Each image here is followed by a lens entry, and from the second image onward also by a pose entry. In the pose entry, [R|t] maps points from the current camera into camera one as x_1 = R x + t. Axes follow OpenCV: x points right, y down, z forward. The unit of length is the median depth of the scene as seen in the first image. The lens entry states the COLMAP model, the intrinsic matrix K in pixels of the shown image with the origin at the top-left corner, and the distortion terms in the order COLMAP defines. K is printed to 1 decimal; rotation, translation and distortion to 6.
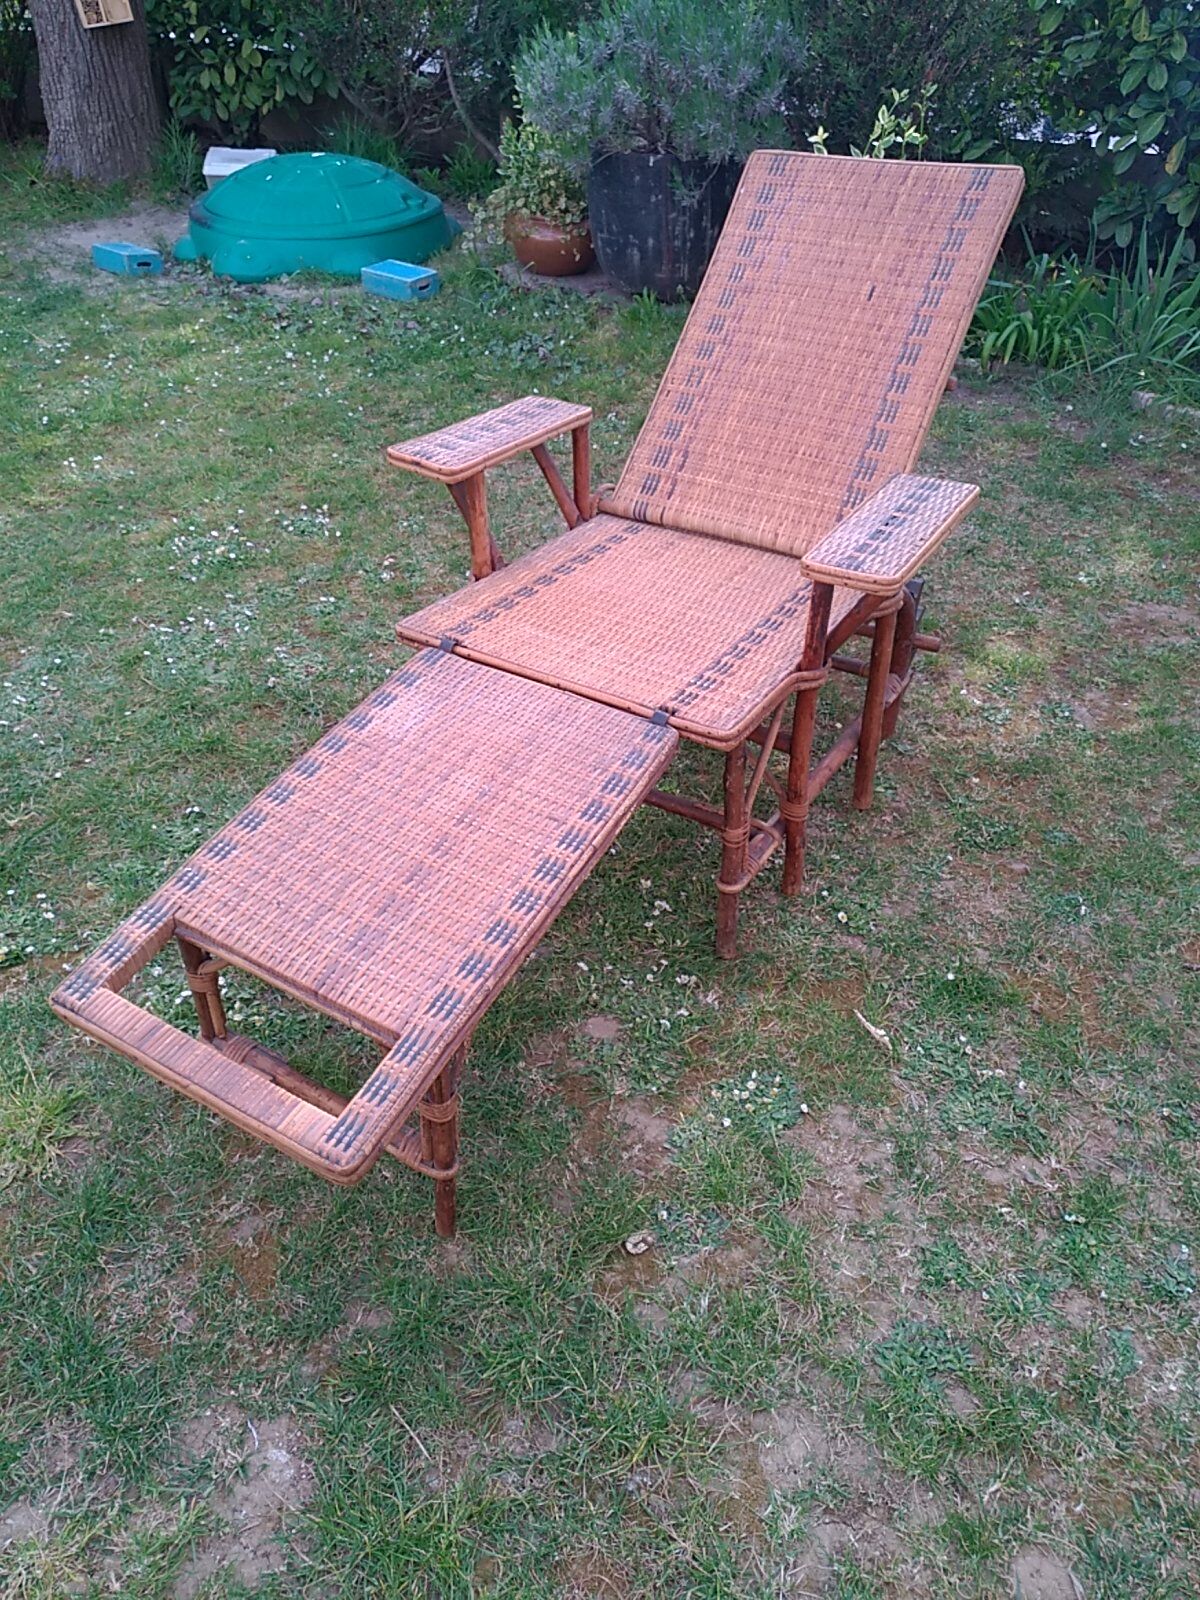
lens RADIAL K [[1253.3, 0, 607.8], [0, 1253.3, 796.8], [0, 0, 1]] dist [-0.011909, 0.081424]
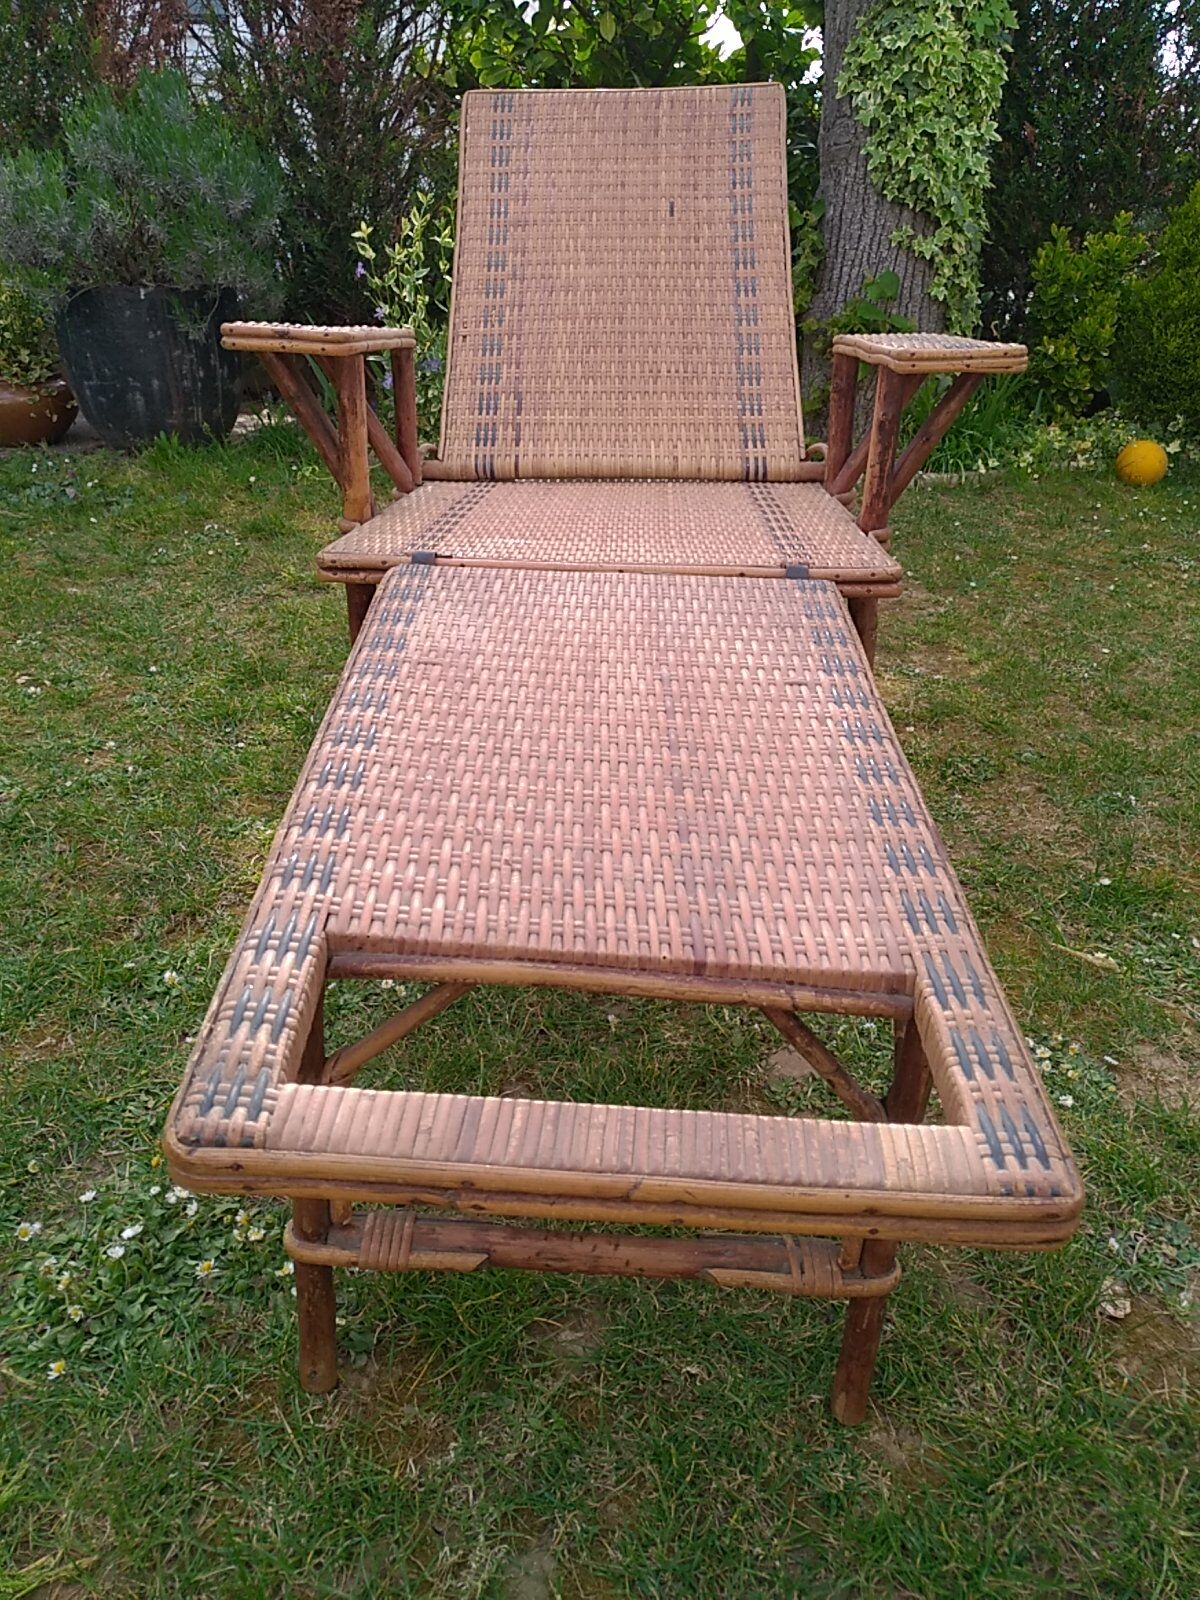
lens RADIAL K [[1255.0, 0, 607.4], [0, 1255.0, 794.0], [0, 0, 1]] dist [-0.018780, 0.095093]
pose [[0.871228, -0.197130, 0.449556, -0.355937], [0.285563, 0.948442, -0.137522, 0.110574], [-0.399268, 0.248190, 0.882602, 0.407120]]
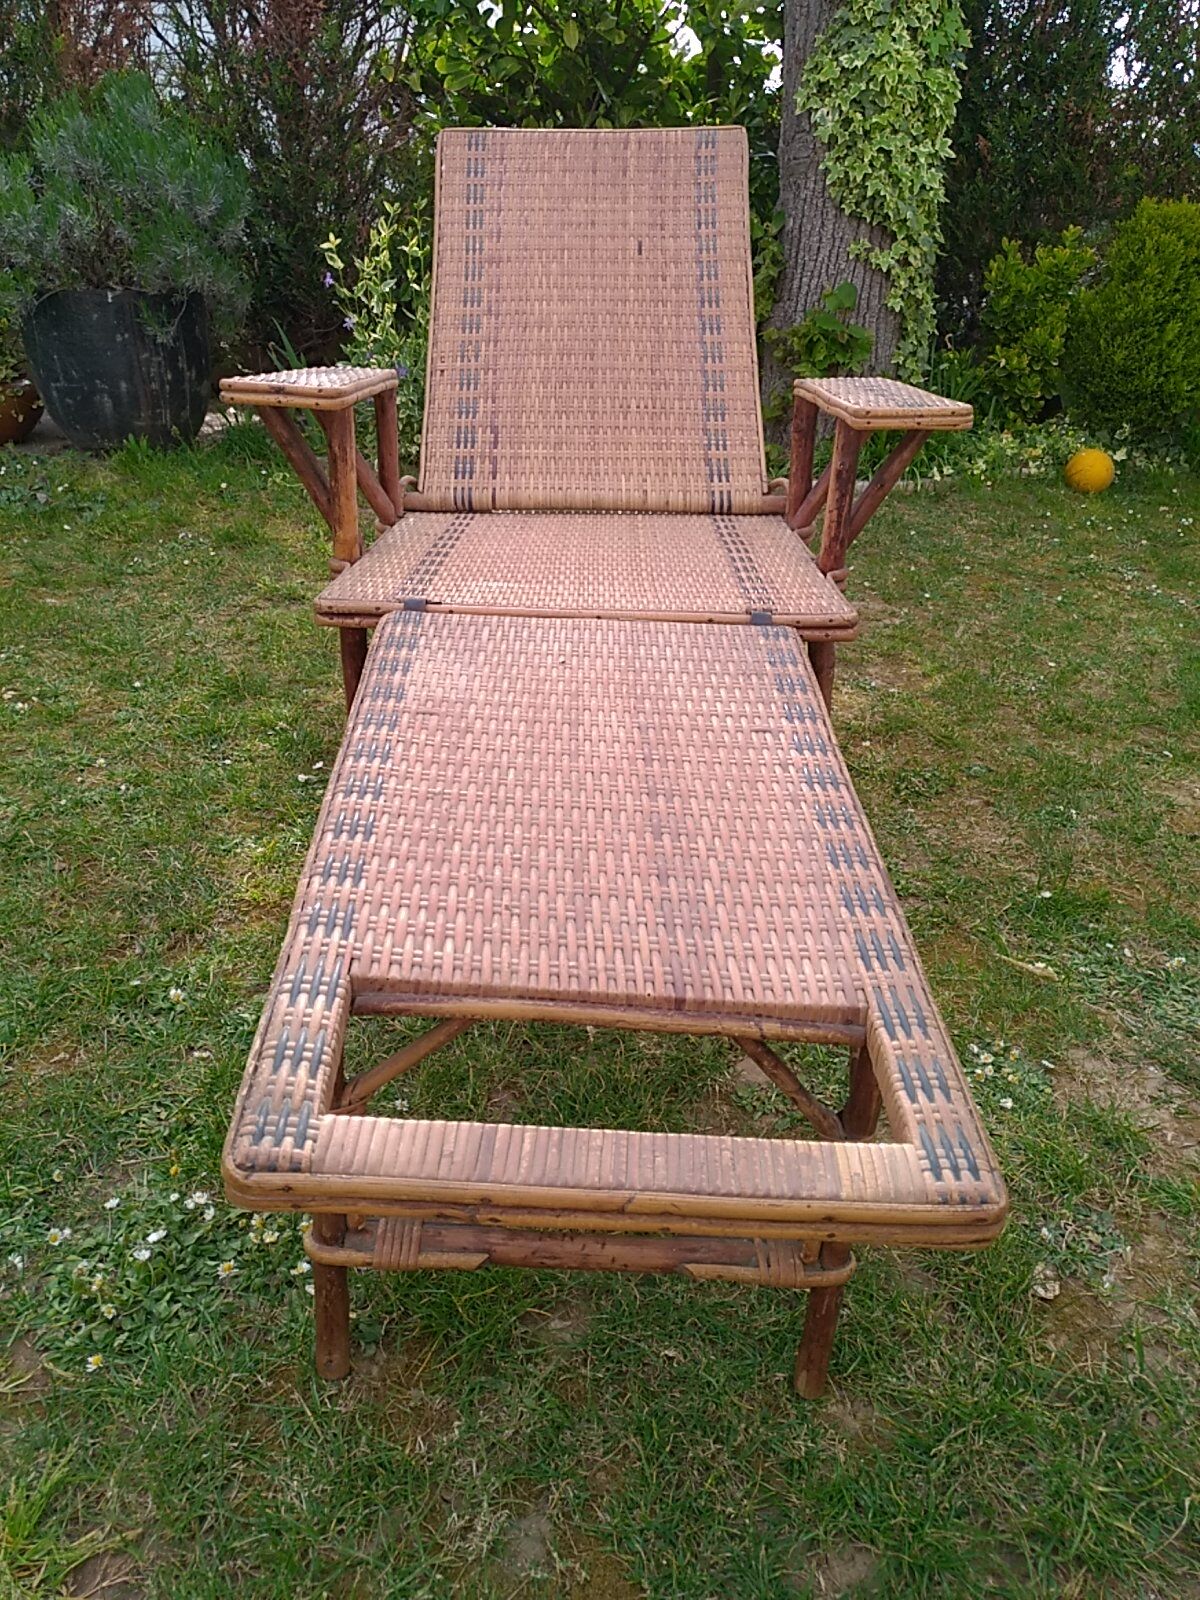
lens RADIAL K [[1253.3, 0, 607.8], [0, 1253.3, 796.8], [0, 0, 1]] dist [-0.011909, 0.081424]
pose [[0.856023, -0.206528, 0.473890, -0.382498], [0.292519, 0.949361, -0.114655, 0.090982], [-0.426213, 0.236769, 0.873088, 0.360587]]
